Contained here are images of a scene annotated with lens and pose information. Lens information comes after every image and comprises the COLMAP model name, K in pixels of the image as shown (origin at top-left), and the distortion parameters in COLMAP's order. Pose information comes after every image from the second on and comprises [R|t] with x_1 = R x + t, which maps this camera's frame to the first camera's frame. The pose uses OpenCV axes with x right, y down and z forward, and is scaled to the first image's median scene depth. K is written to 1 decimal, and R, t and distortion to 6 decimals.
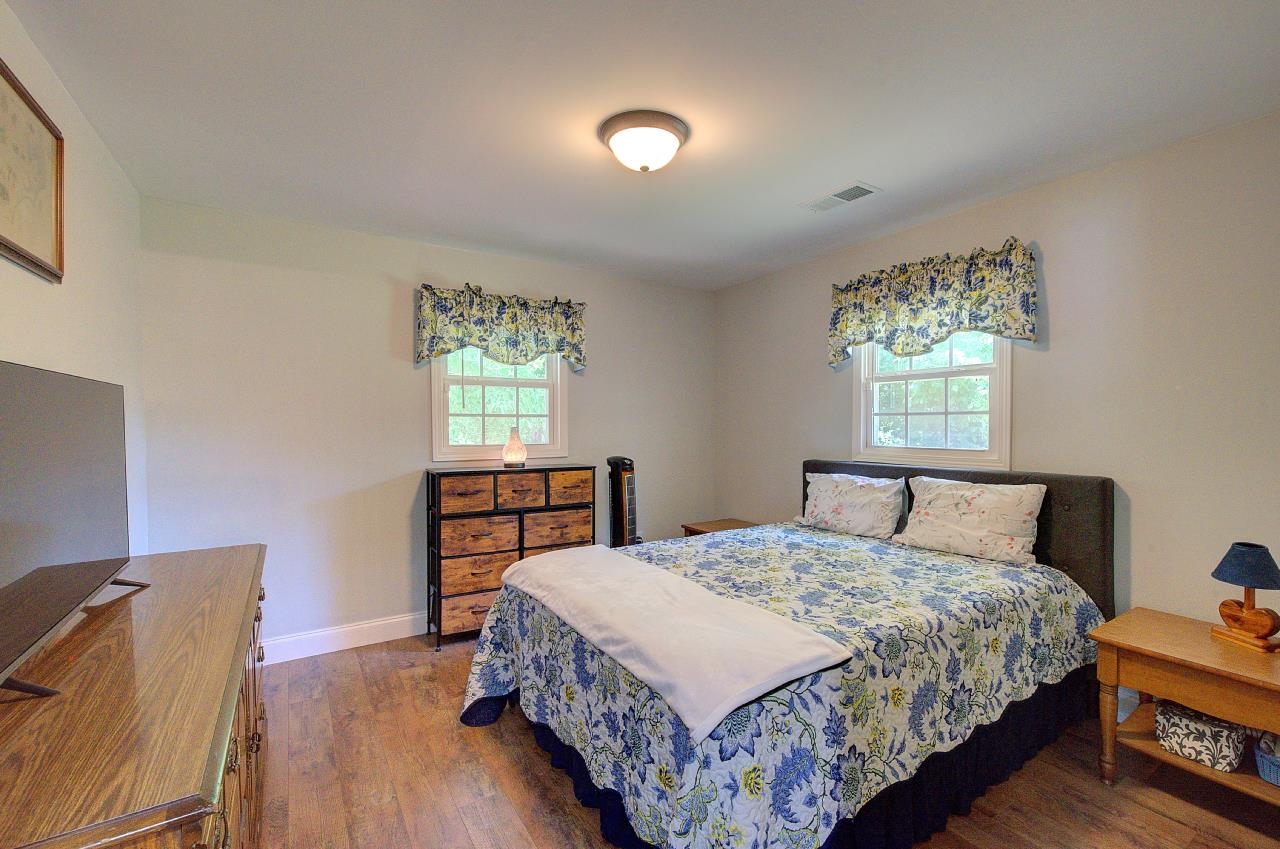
lens RADIAL K [[544.3, 0, 648.7], [0, 544.3, 430.6], [0, 0, 1]] dist [-0.000547, 0.000374]
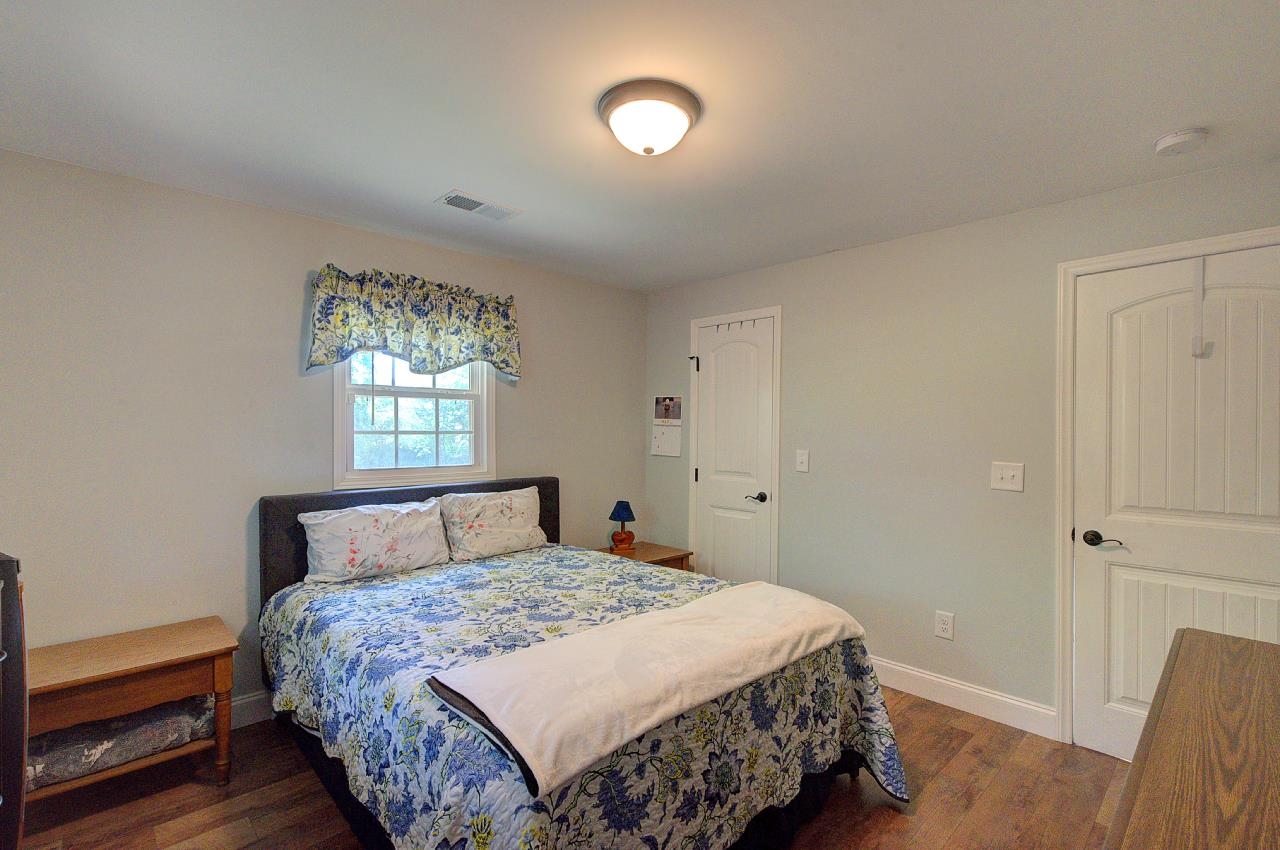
lens RADIAL K [[551.9, 0, 665.8], [0, 551.9, 434.1], [0, 0, 1]] dist [0.018493, 0.000058]
pose [[-0.168632, 0.000272, 0.985679, -0.551695], [0.015870, 0.999871, 0.002440, -0.022950], [-0.985551, 0.016054, -0.168615, 0.707337]]
